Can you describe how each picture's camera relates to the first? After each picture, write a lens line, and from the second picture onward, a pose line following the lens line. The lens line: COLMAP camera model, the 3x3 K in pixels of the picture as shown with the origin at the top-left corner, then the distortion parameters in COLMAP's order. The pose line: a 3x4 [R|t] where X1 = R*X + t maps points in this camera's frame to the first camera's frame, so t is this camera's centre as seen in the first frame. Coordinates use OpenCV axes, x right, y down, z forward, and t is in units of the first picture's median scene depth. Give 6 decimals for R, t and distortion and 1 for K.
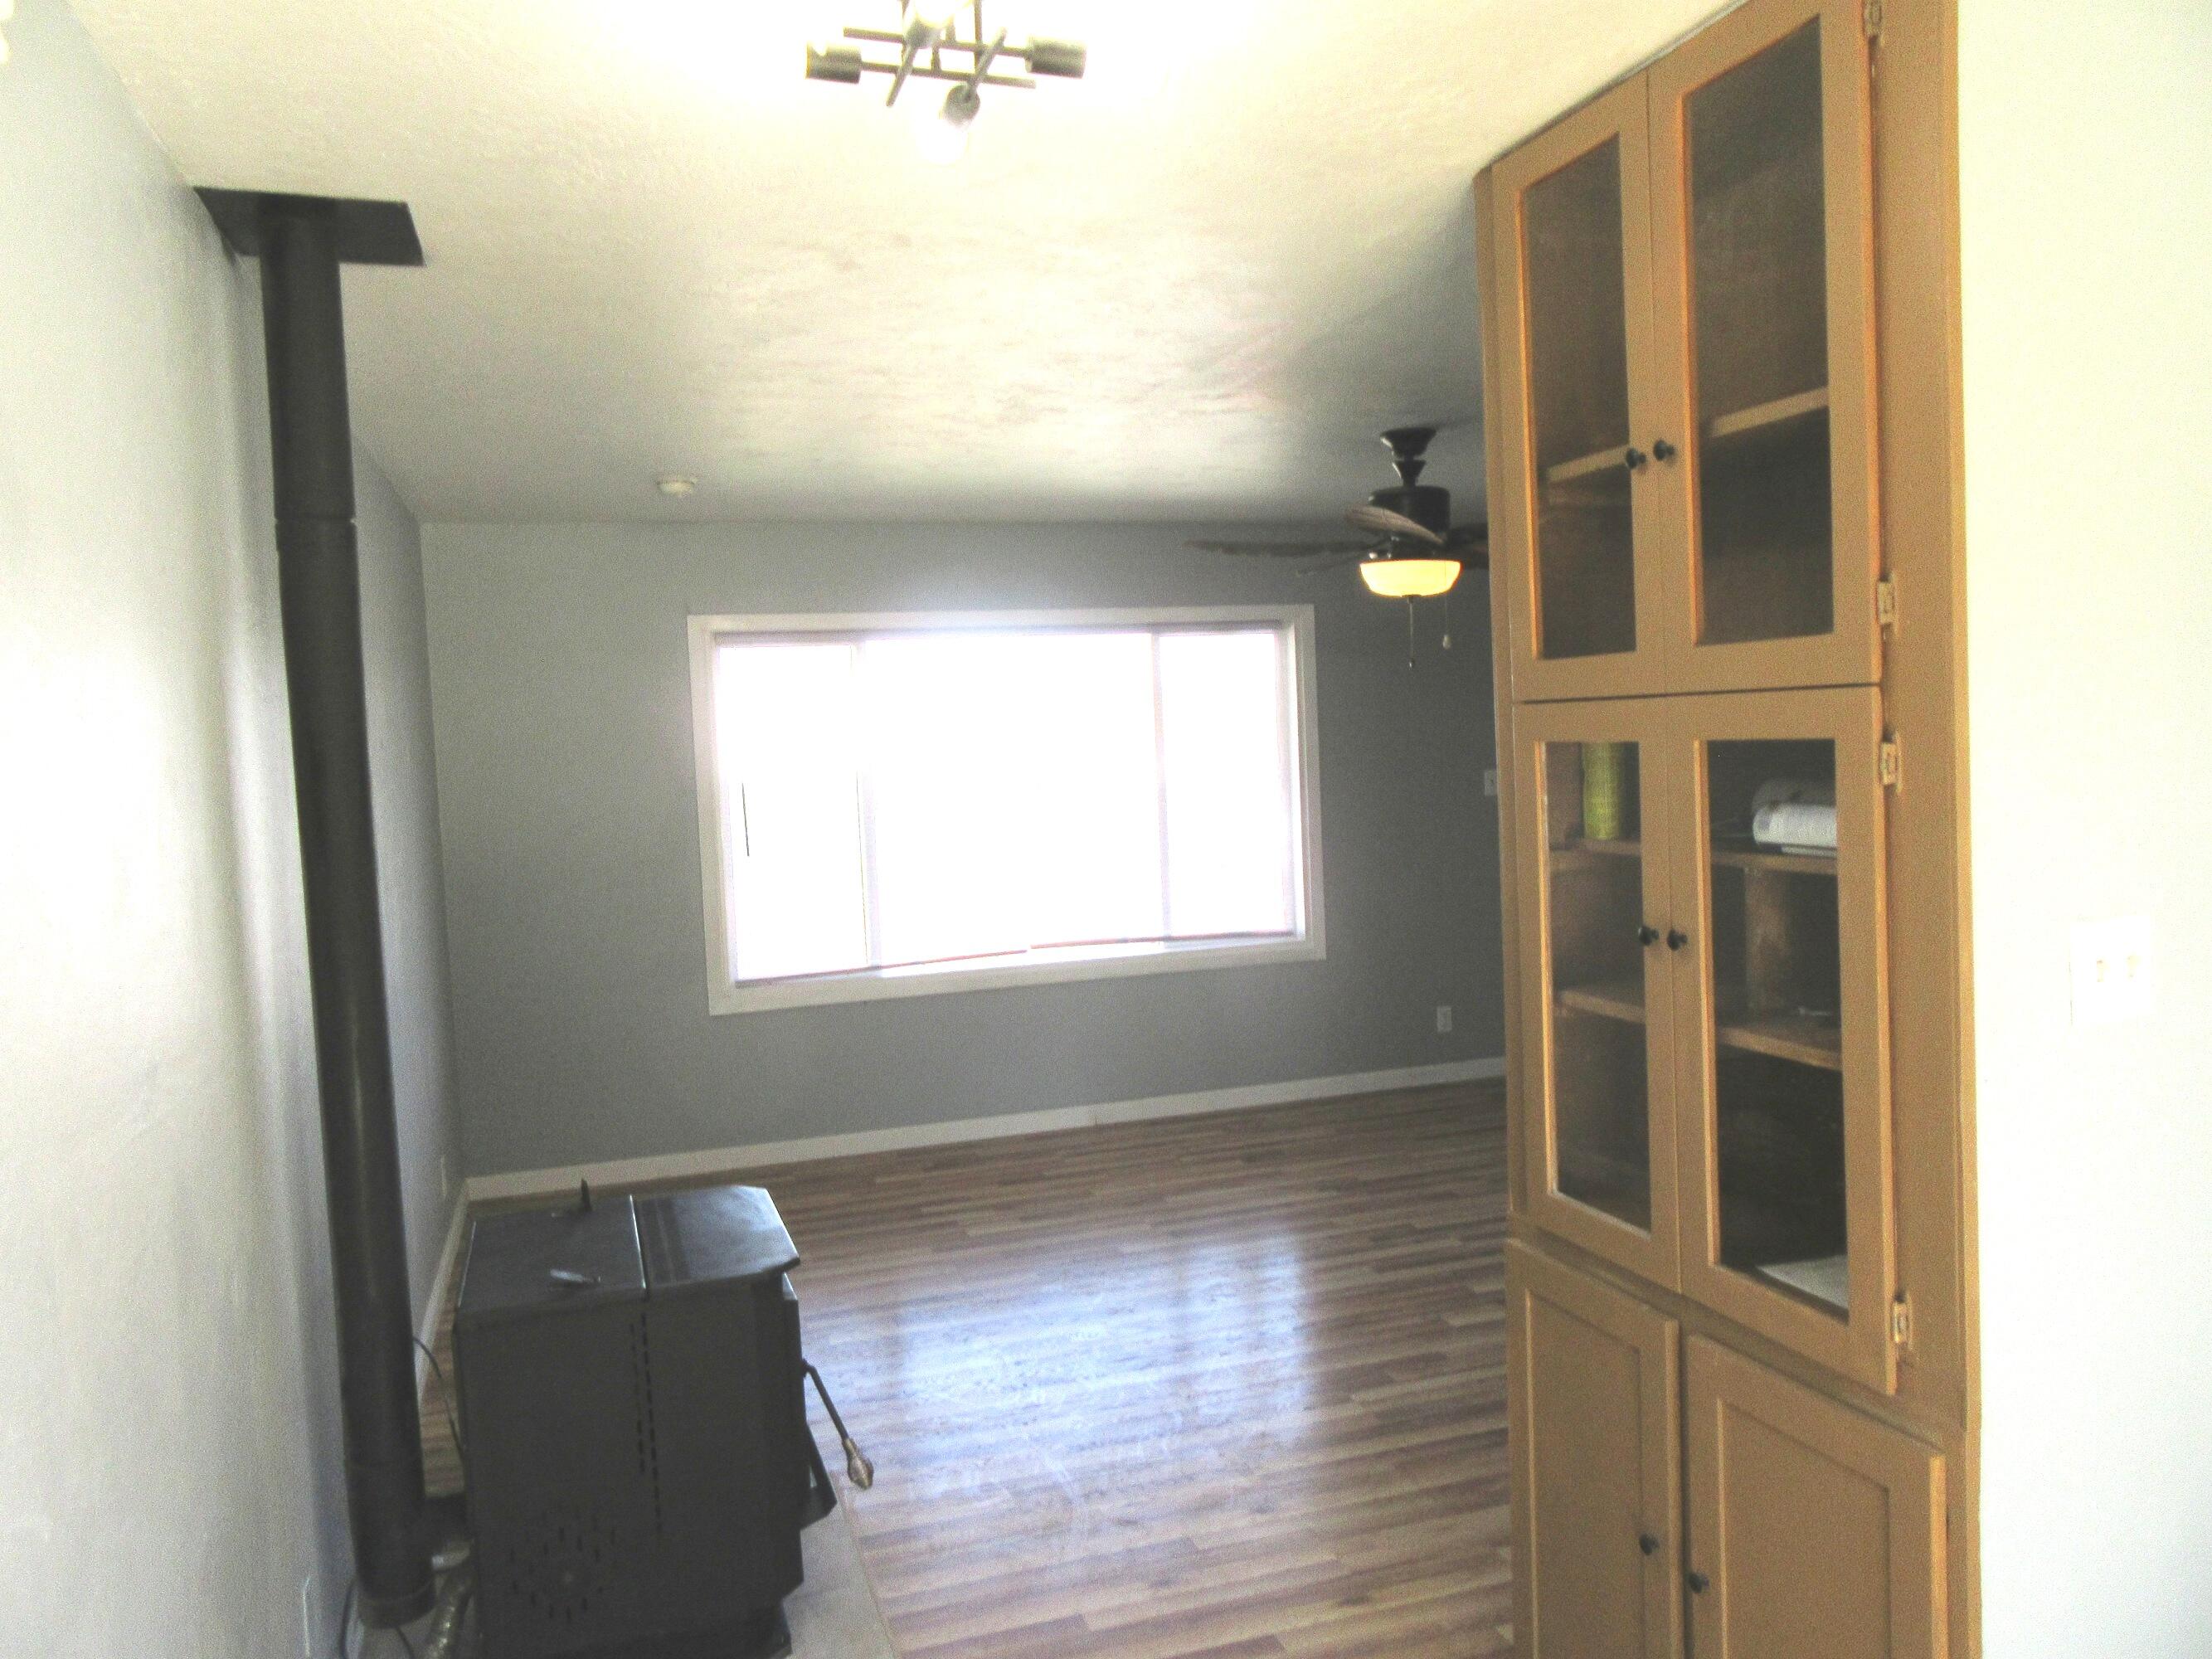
lens RADIAL K [[1636.0, 0, 1100.6], [0, 1636.0, 823.8], [0, 0, 1]] dist [-0.007263, 0.000837]
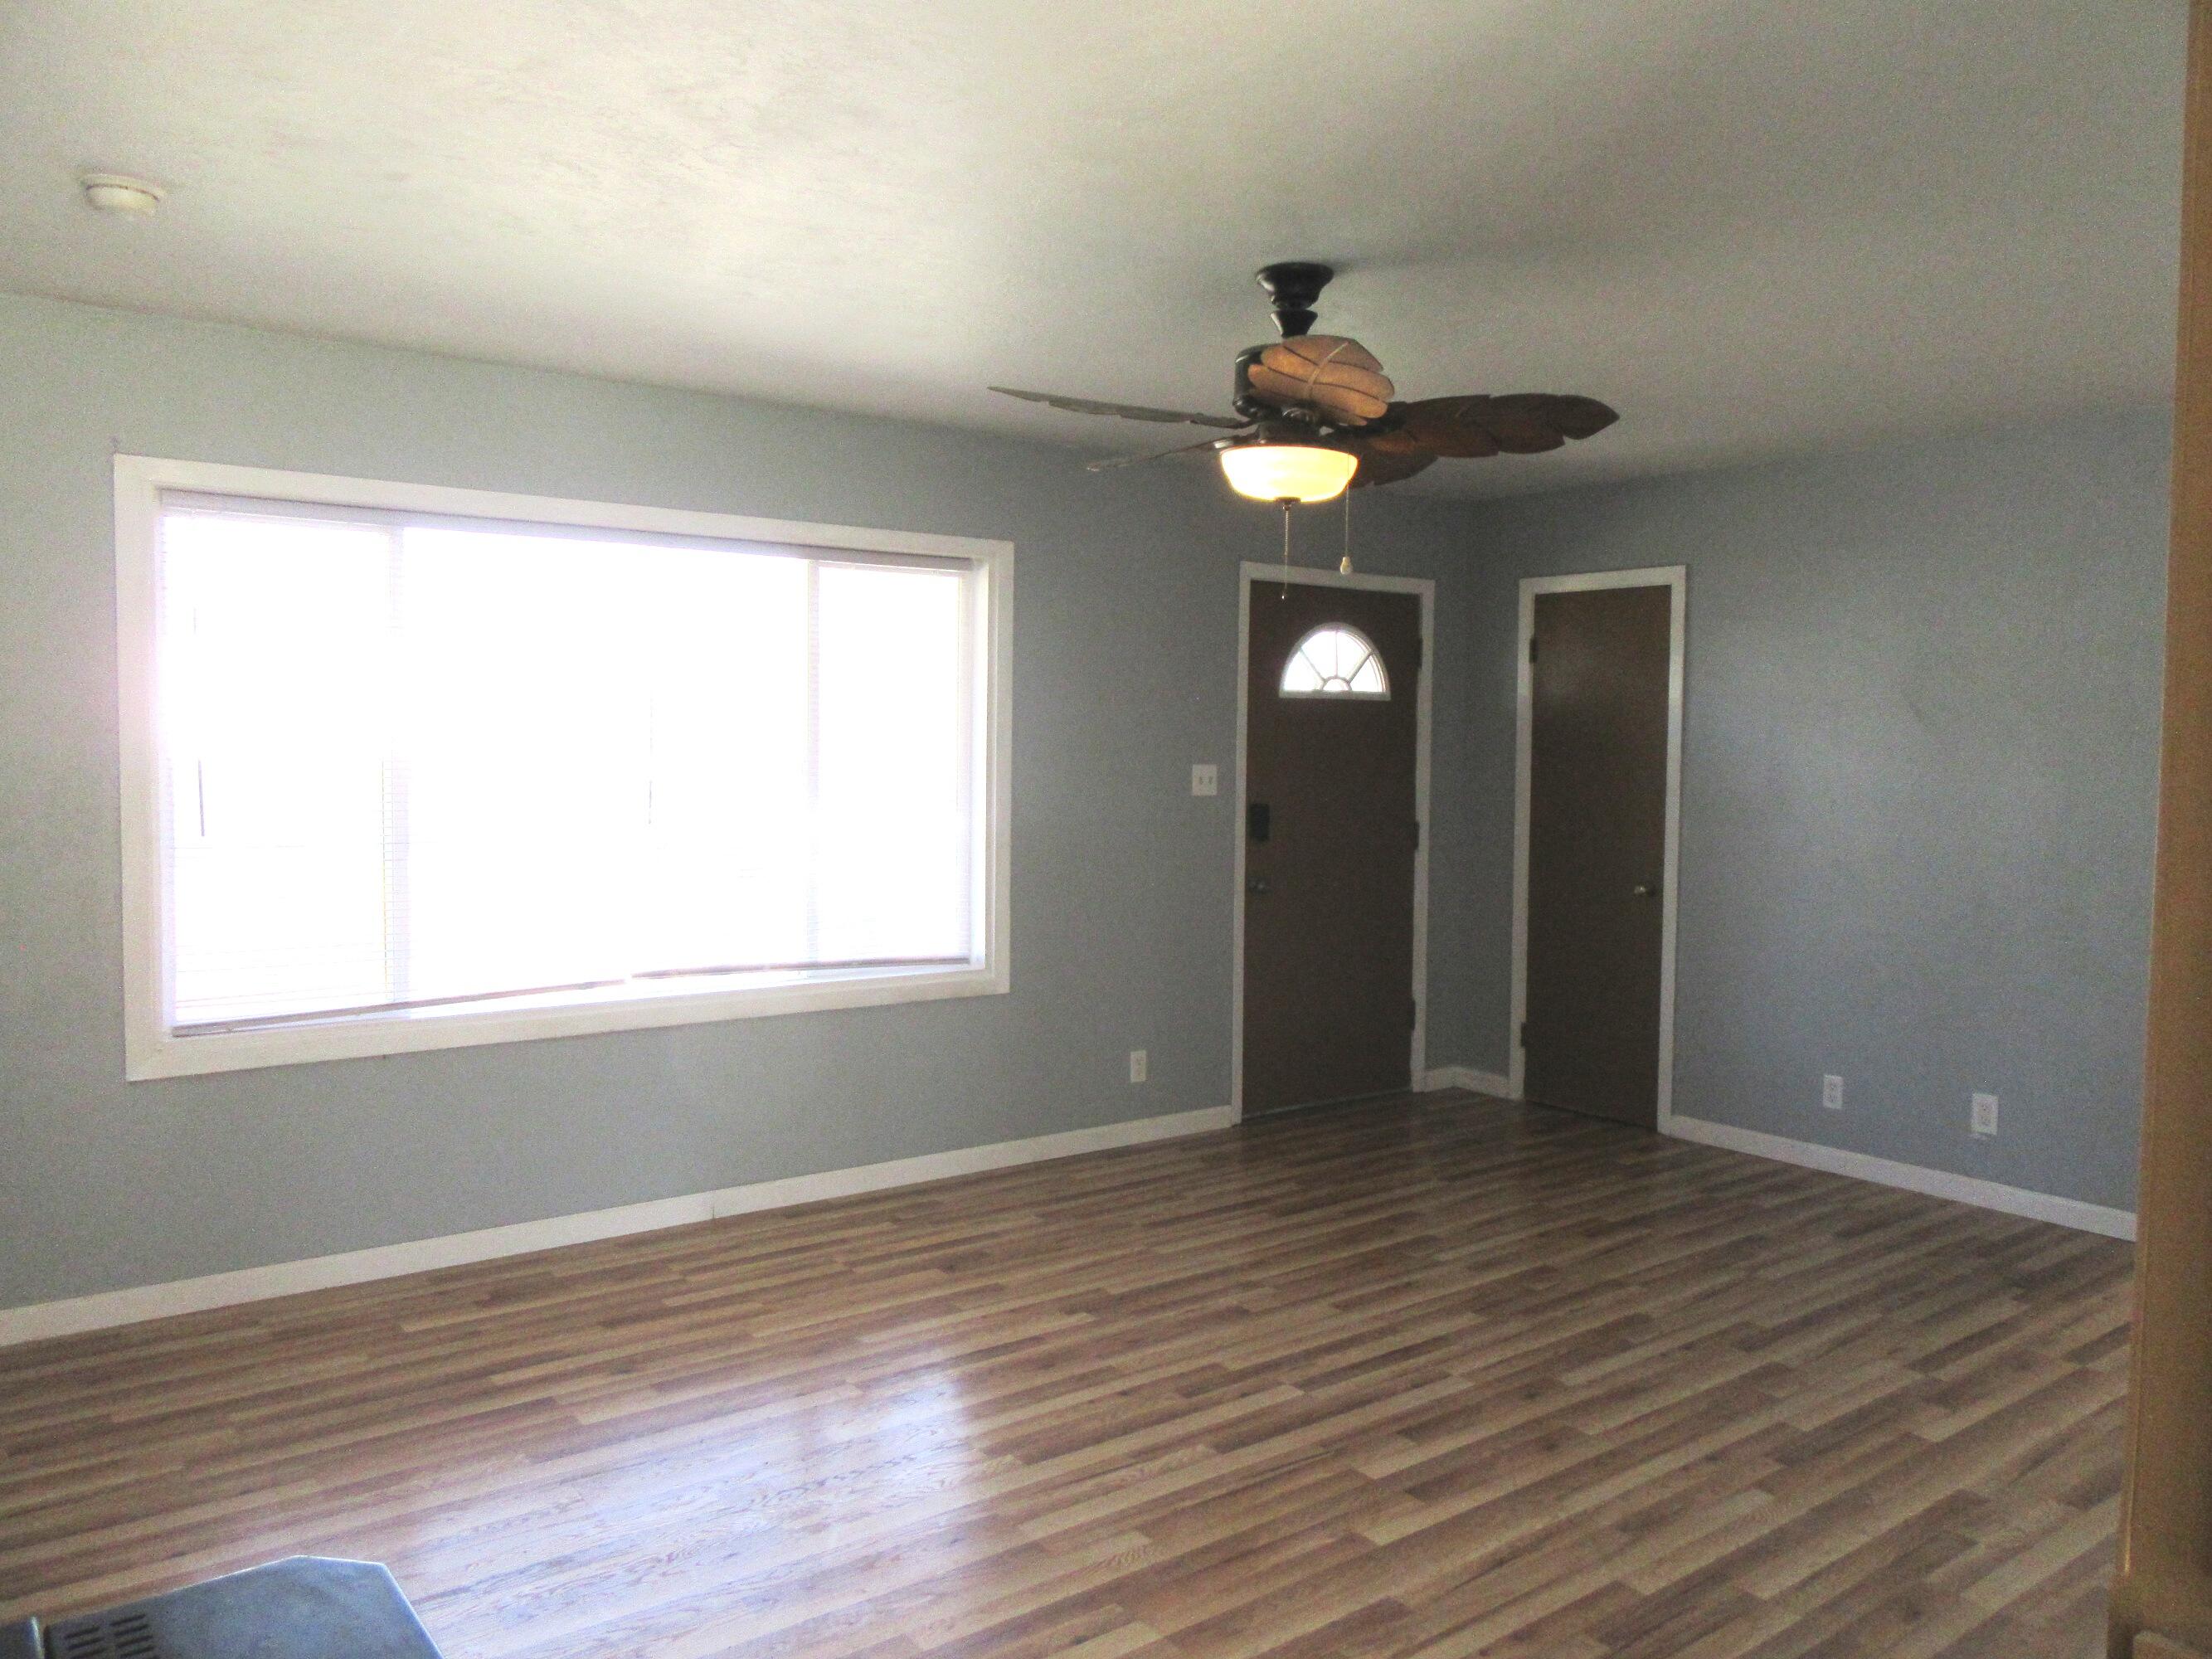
lens RADIAL K [[1636.0, 0, 1097.9], [0, 1636.0, 826.0], [0, 0, 1]] dist [-0.007263, 0.000837]
pose [[0.945239, 0.036470, 0.324335, -0.091785], [-0.033924, 0.999333, -0.013502, 0.013137], [-0.324611, 0.001760, 0.945846, 0.274568]]
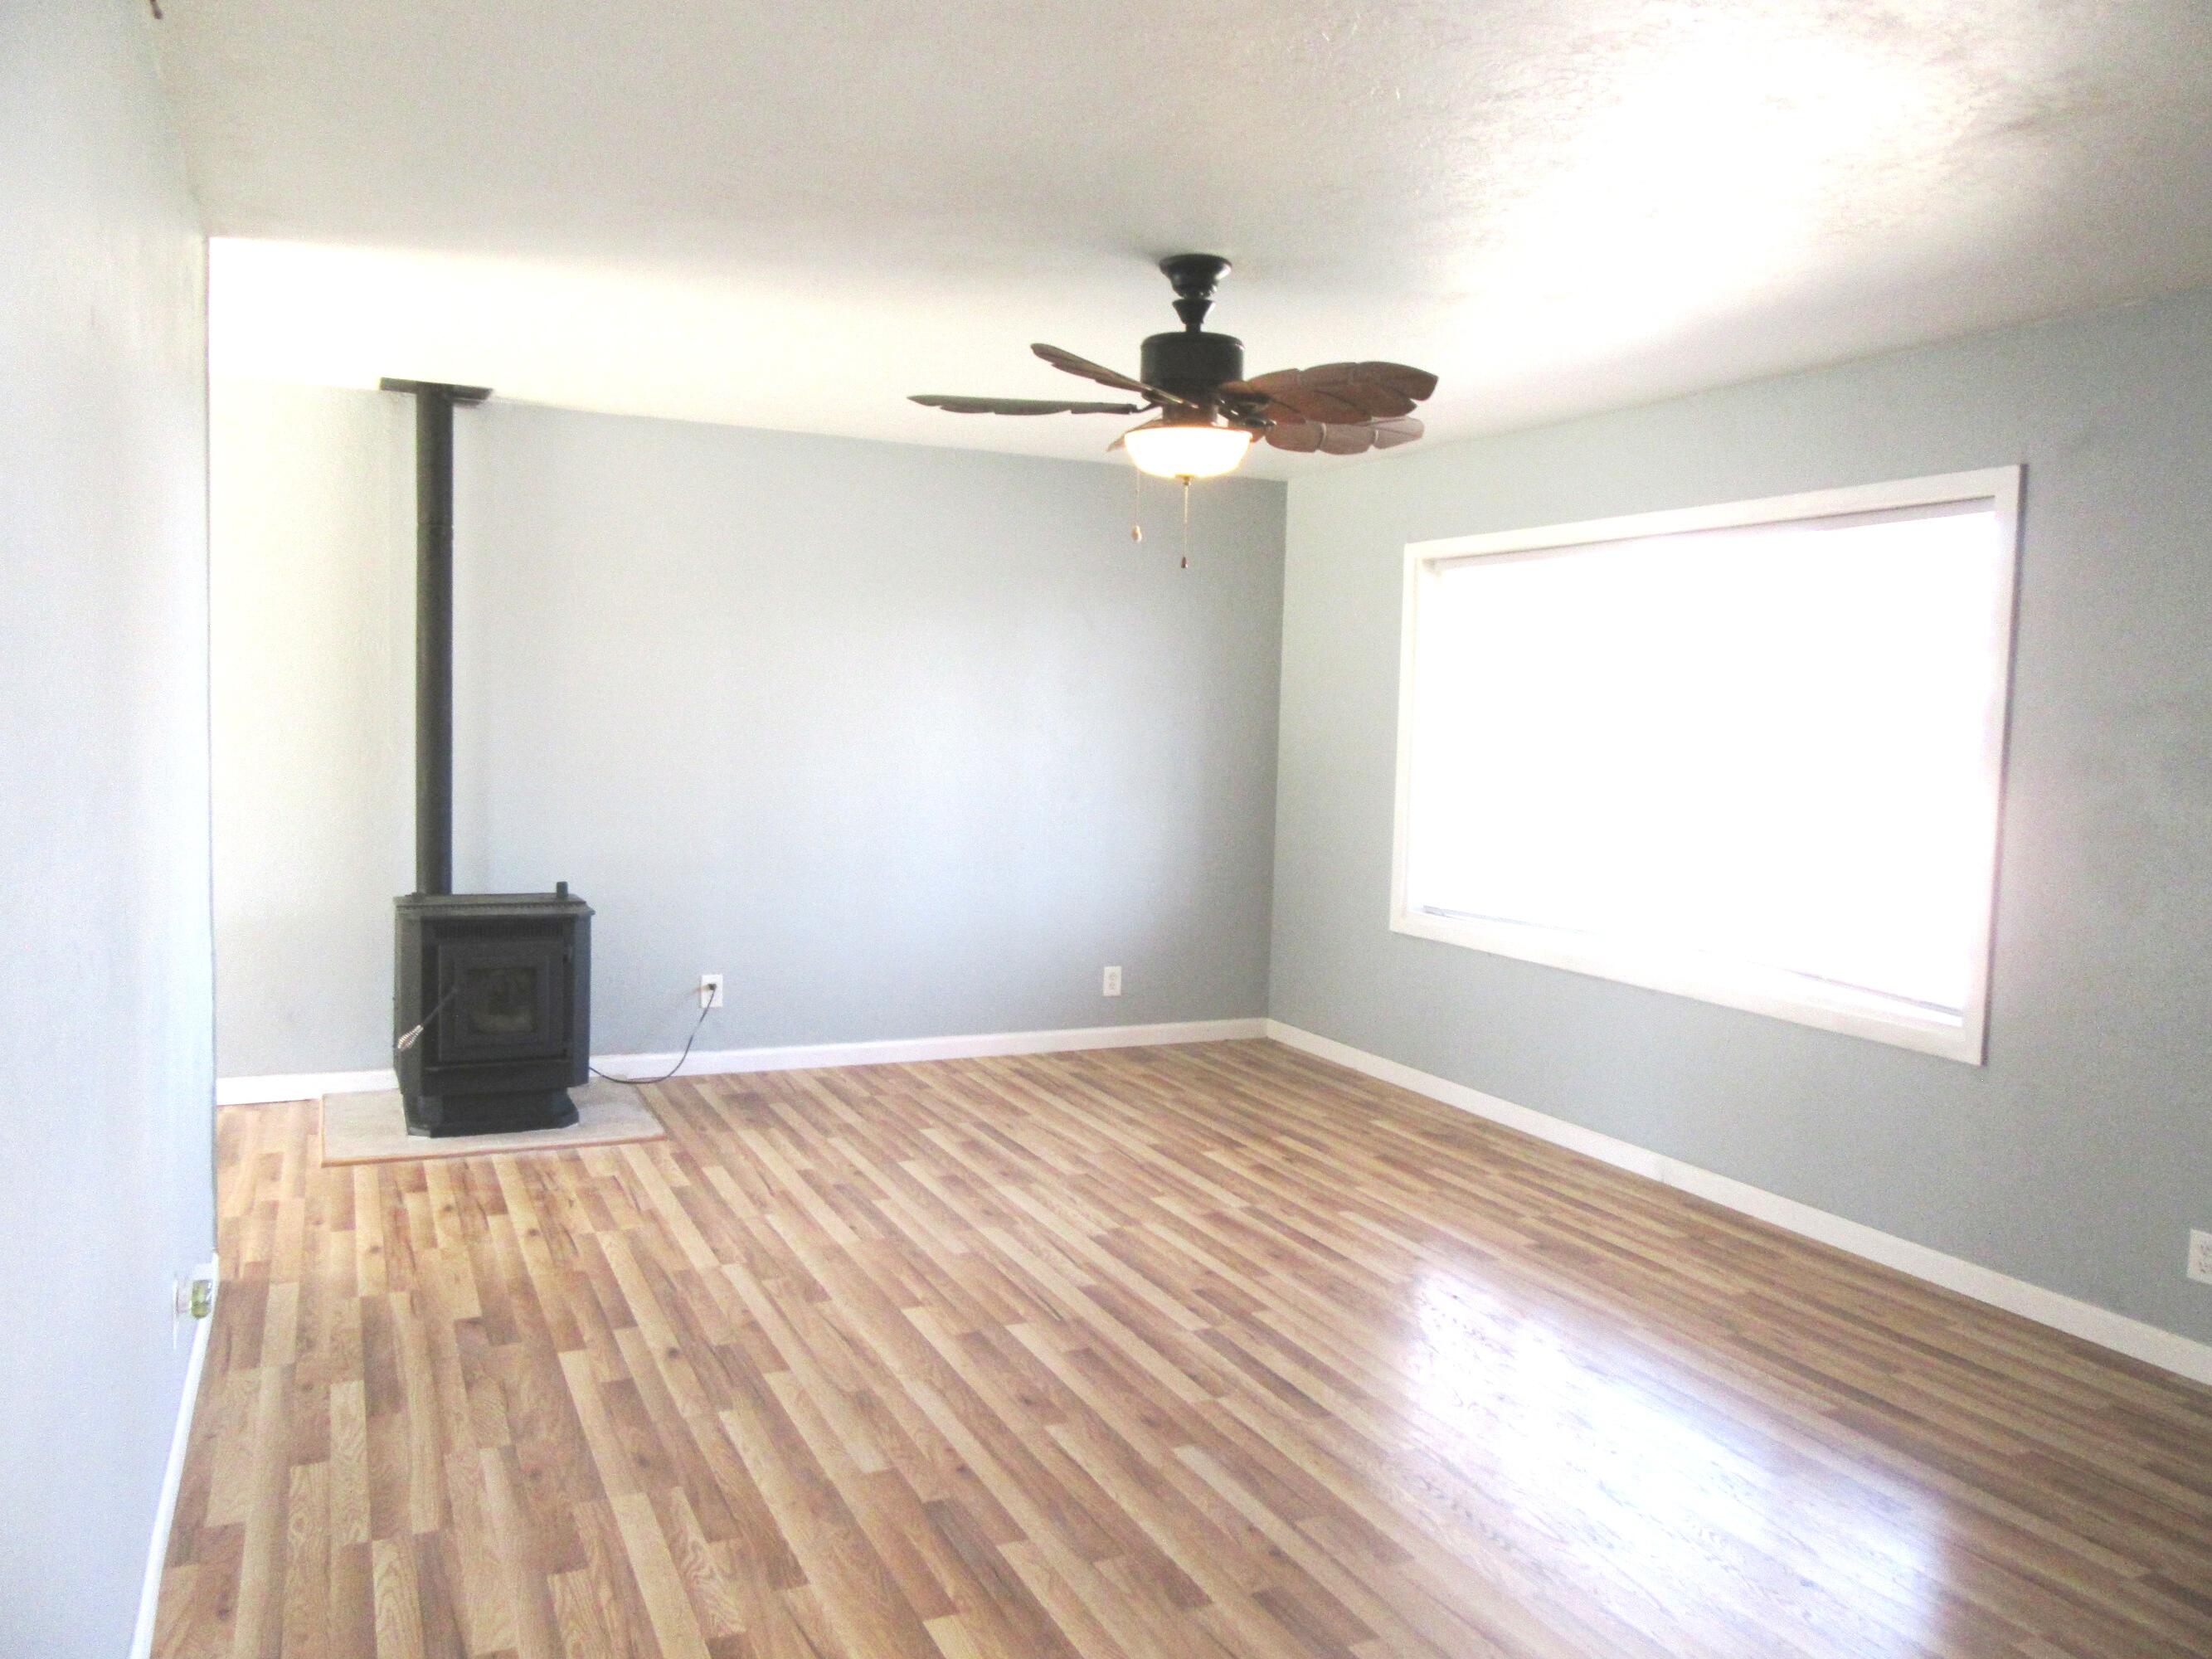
lens RADIAL K [[1625.9, 0, 1107.1], [0, 1625.9, 835.6], [0, 0, 1]] dist [-0.026507, 0.018394]
pose [[0.121438, 0.119689, -0.985356, 0.757077], [-0.090102, 0.989934, 0.109140, -0.039901], [0.988501, 0.075529, 0.131000, 0.688572]]
